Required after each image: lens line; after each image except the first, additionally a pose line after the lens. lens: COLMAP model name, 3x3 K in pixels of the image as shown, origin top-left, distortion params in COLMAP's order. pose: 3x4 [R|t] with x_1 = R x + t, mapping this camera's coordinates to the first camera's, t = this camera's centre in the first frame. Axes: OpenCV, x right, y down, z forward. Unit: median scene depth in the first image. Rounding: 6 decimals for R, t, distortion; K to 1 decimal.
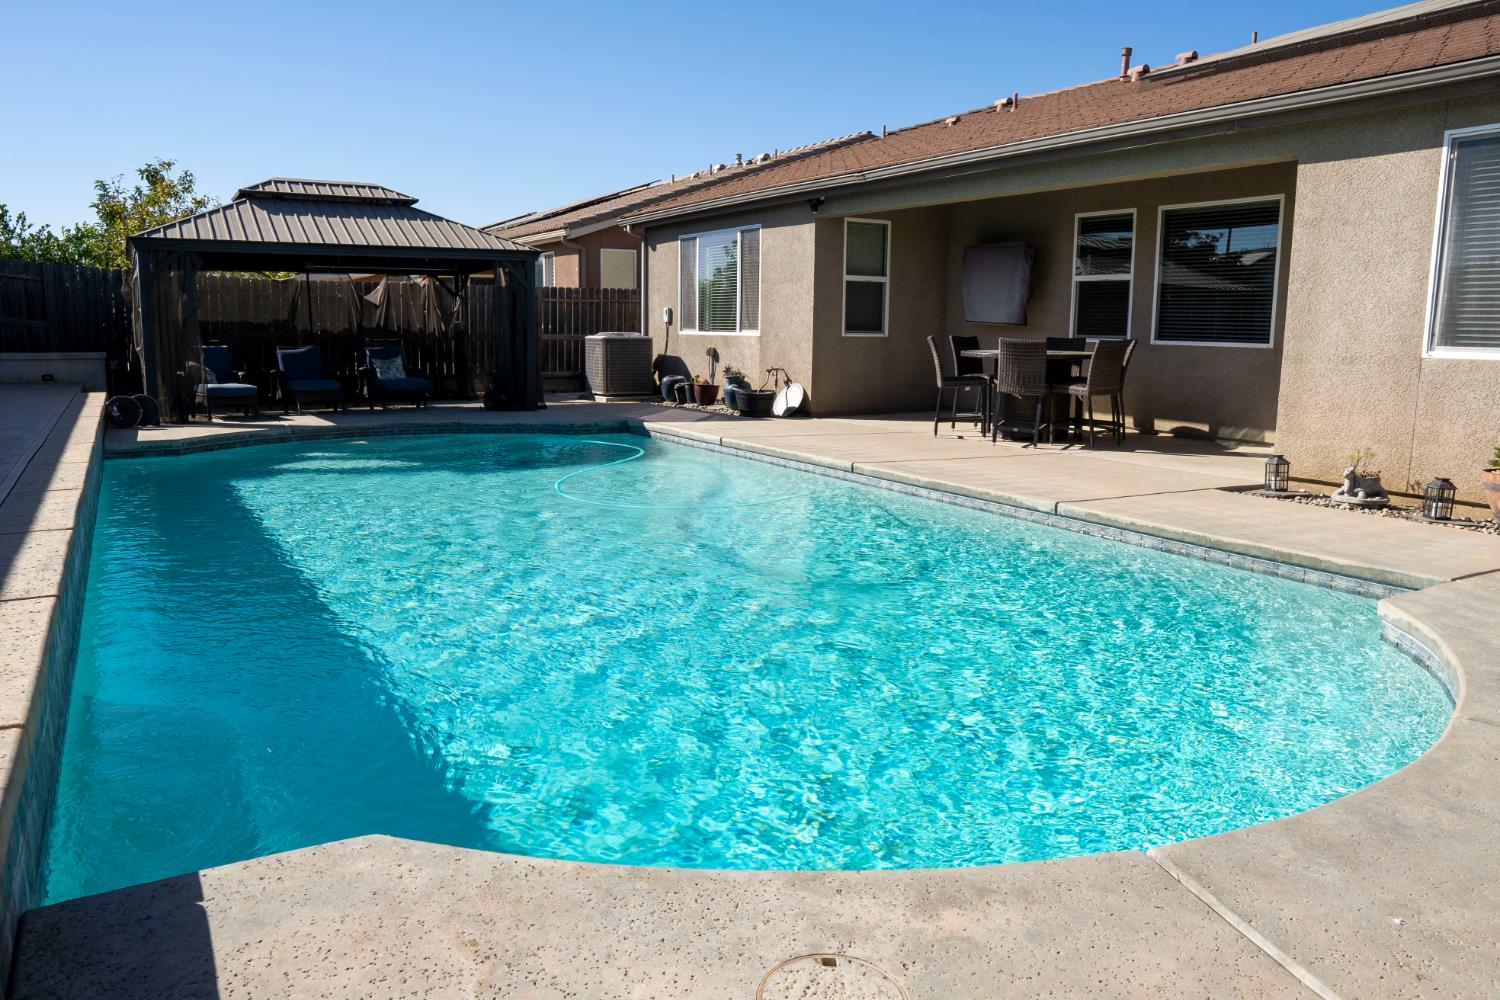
lens RADIAL K [[1055.8, 0, 745.7], [0, 1055.8, 498.5], [0, 0, 1]] dist [-0.114069, 0.075216]
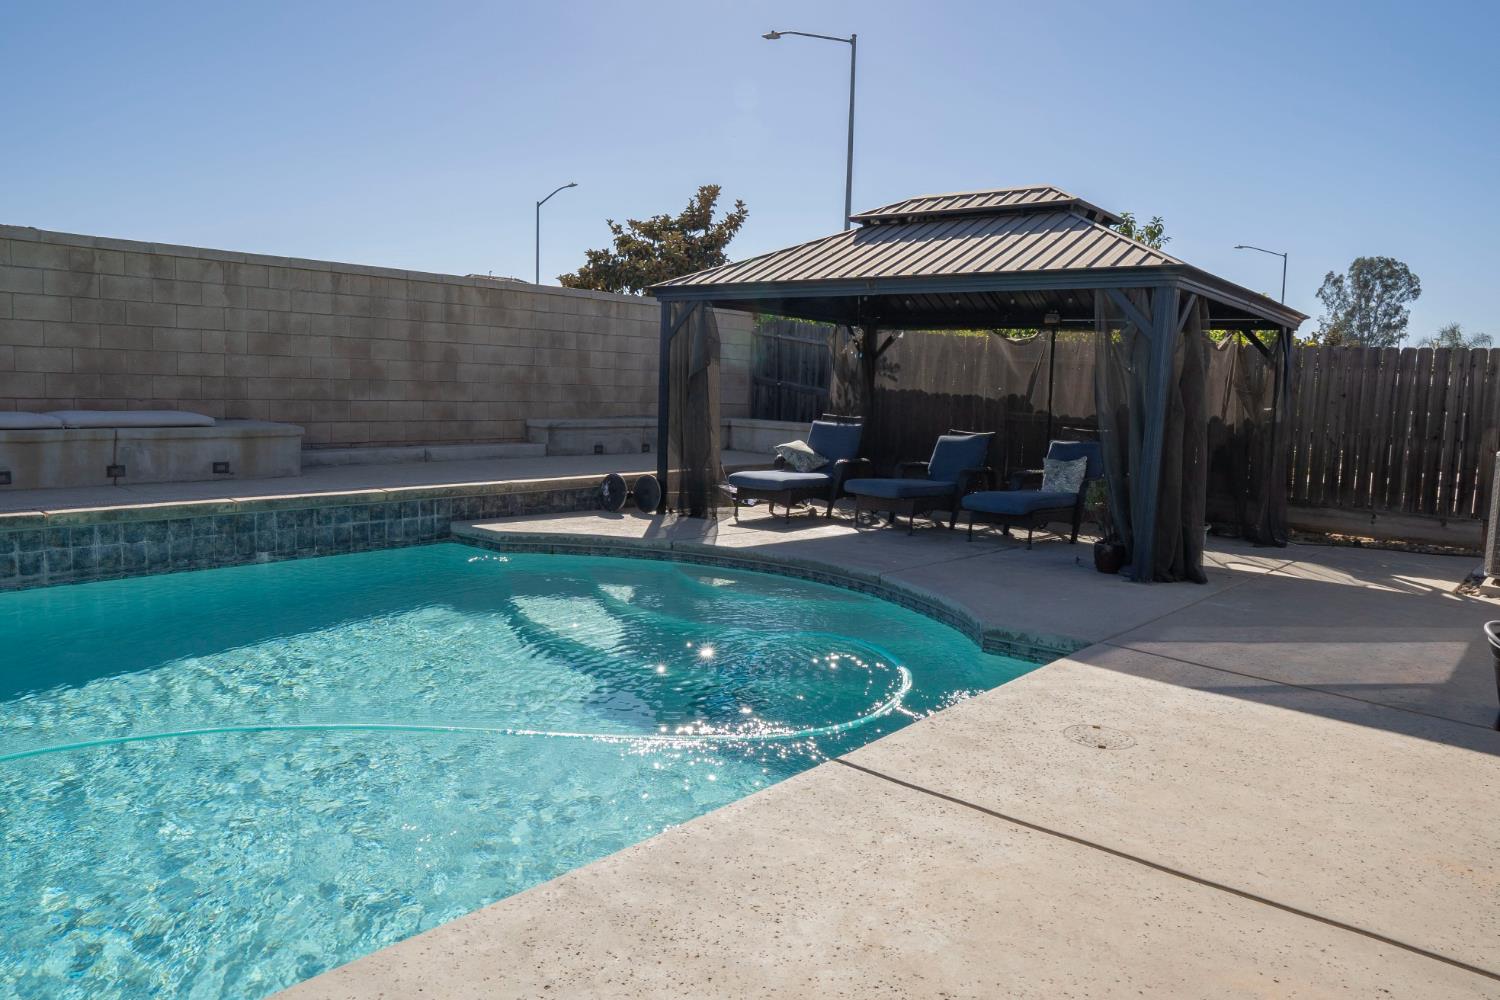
lens RADIAL K [[1055.8, 0, 745.7], [0, 1055.8, 498.5], [0, 0, 1]] dist [-0.114069, 0.075216]
pose [[0.318348, 0.102356, -0.942432, 0.207264], [-0.179621, 0.982657, 0.046050, -0.114067], [0.930801, 0.154621, 0.331212, 0.662606]]
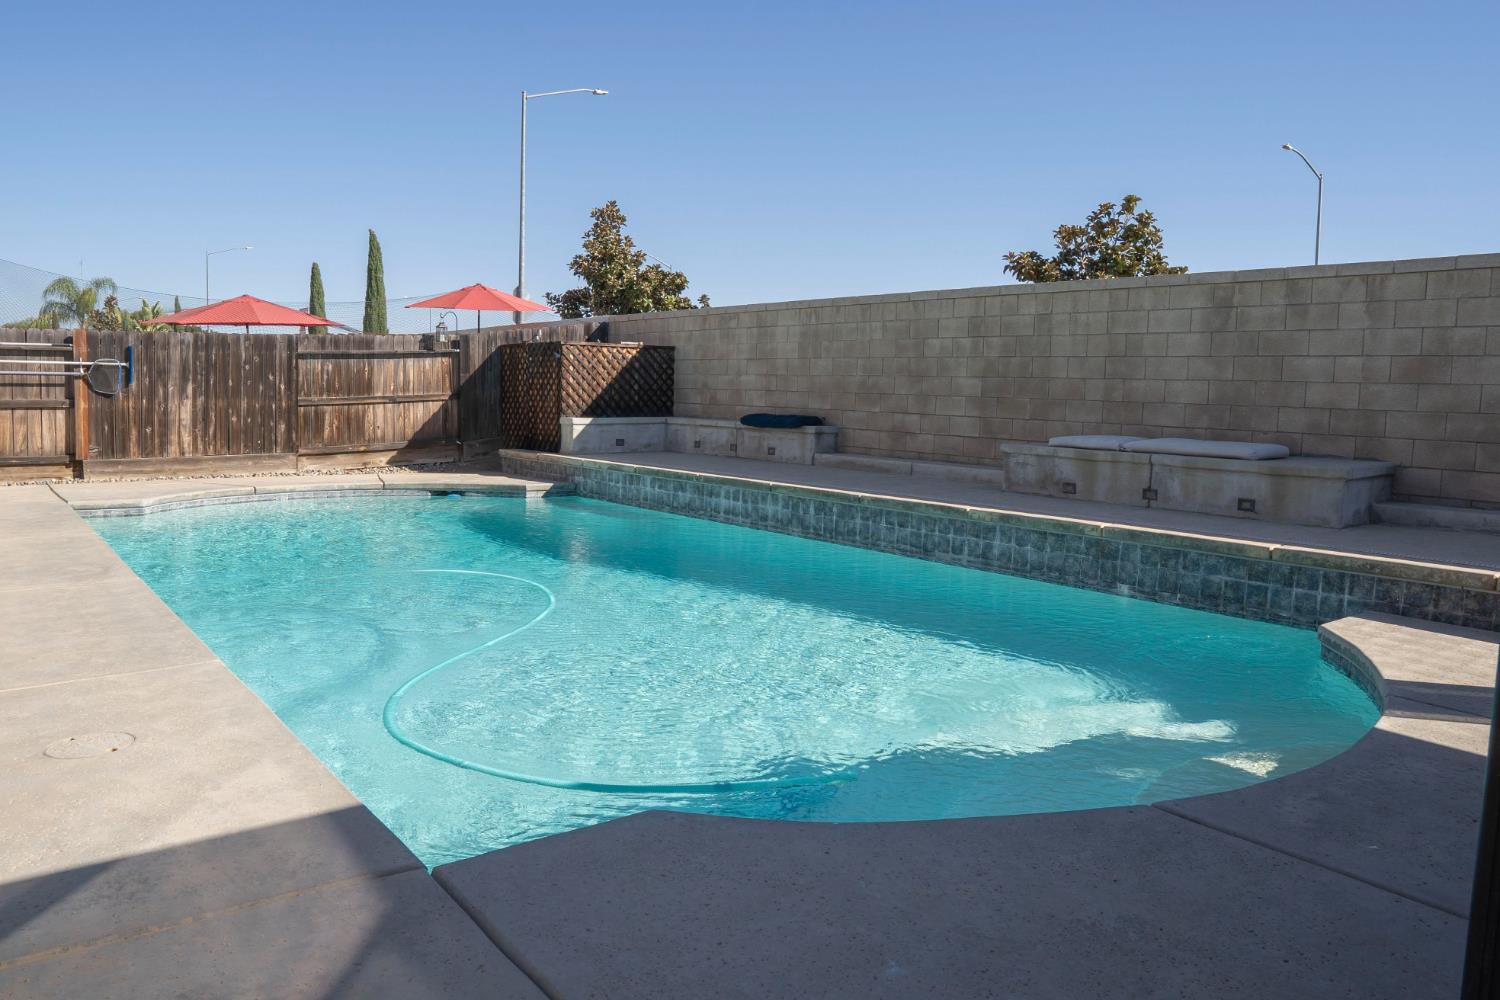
lens RADIAL K [[1055.8, 0, 745.7], [0, 1055.8, 498.5], [0, 0, 1]] dist [-0.114069, 0.075216]
pose [[-0.992100, -0.021990, -0.123508, -0.132119], [-0.053100, 0.965582, 0.254622, -0.179337], [0.113658, 0.259169, -0.959121, 1.076917]]
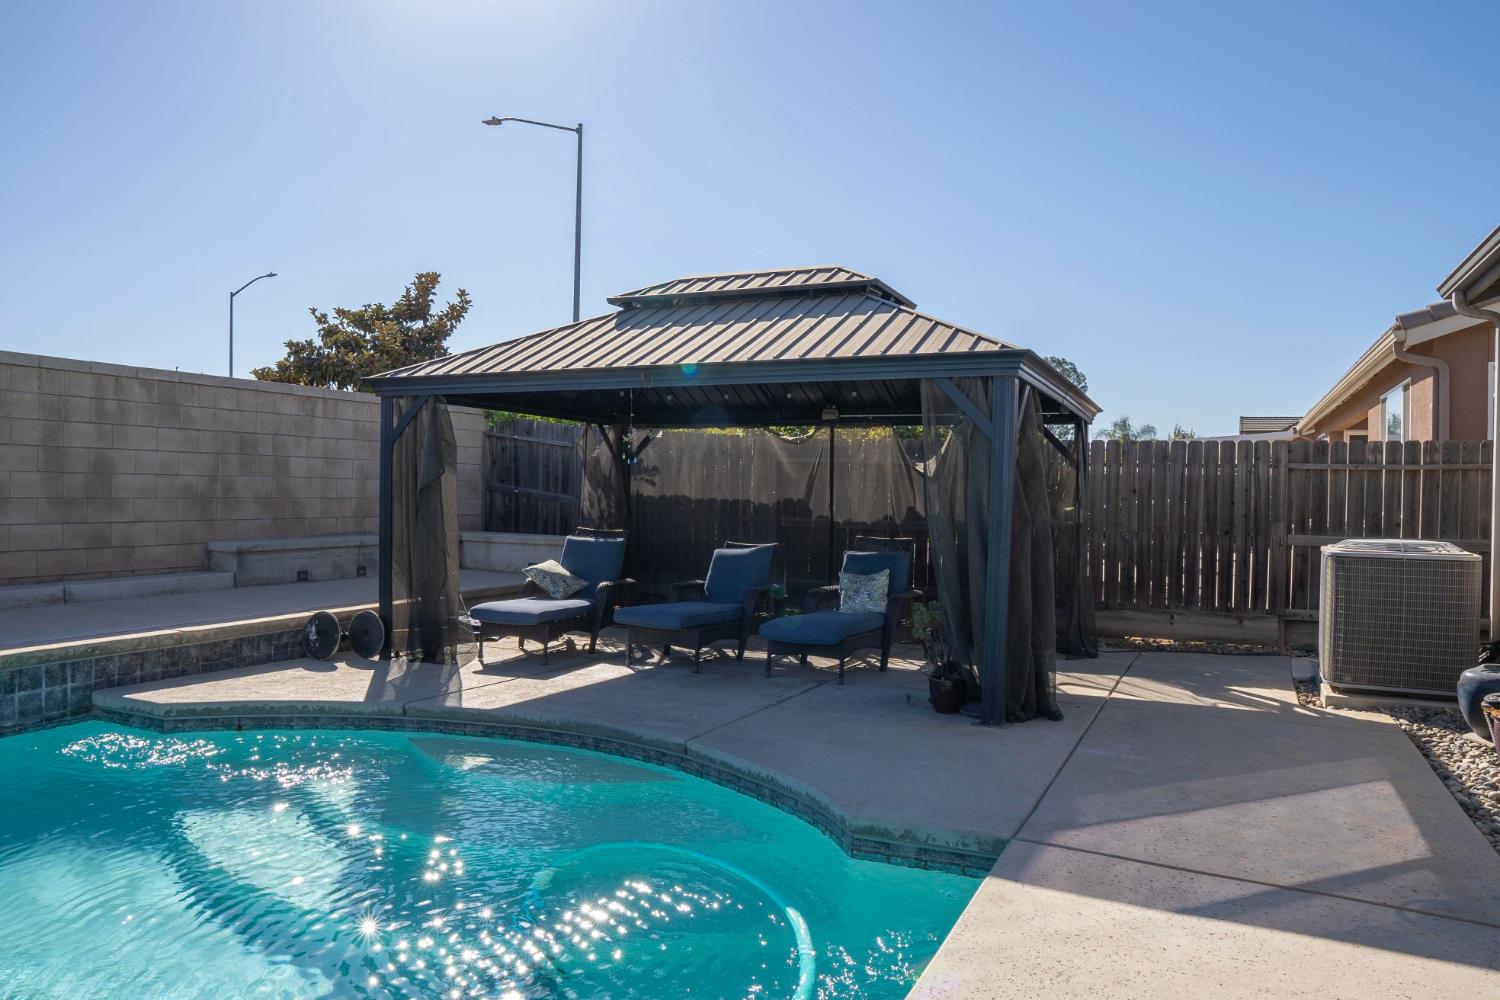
lens RADIAL K [[1055.8, 0, 745.7], [0, 1055.8, 498.5], [0, 0, 1]] dist [-0.114069, 0.075216]
pose [[0.556254, 0.005577, -0.830994, 0.093442], [-0.140614, 0.986190, -0.087506, -0.124835], [0.819030, 0.165525, 0.549356, 0.683348]]
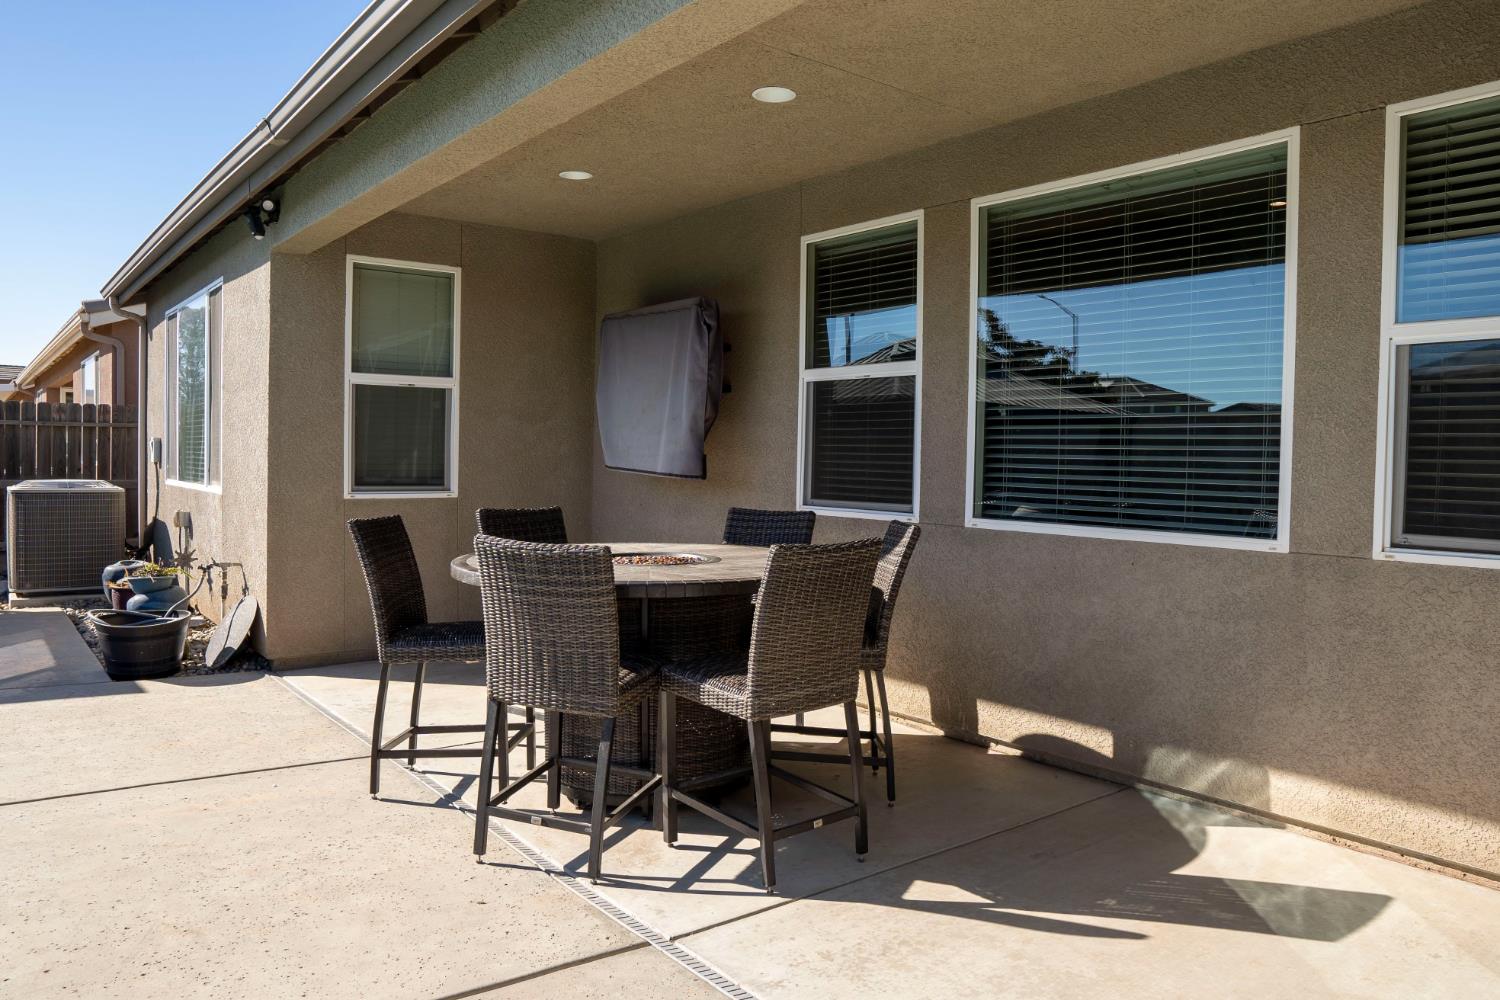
lens RADIAL K [[1055.8, 0, 745.7], [0, 1055.8, 498.5], [0, 0, 1]] dist [-0.114069, 0.075216]
pose [[0.992748, 0.002981, 0.120177, 0.218019], [0.011639, 0.992613, -0.120767, -0.095348], [-0.119649, 0.121290, 0.985380, 0.513037]]
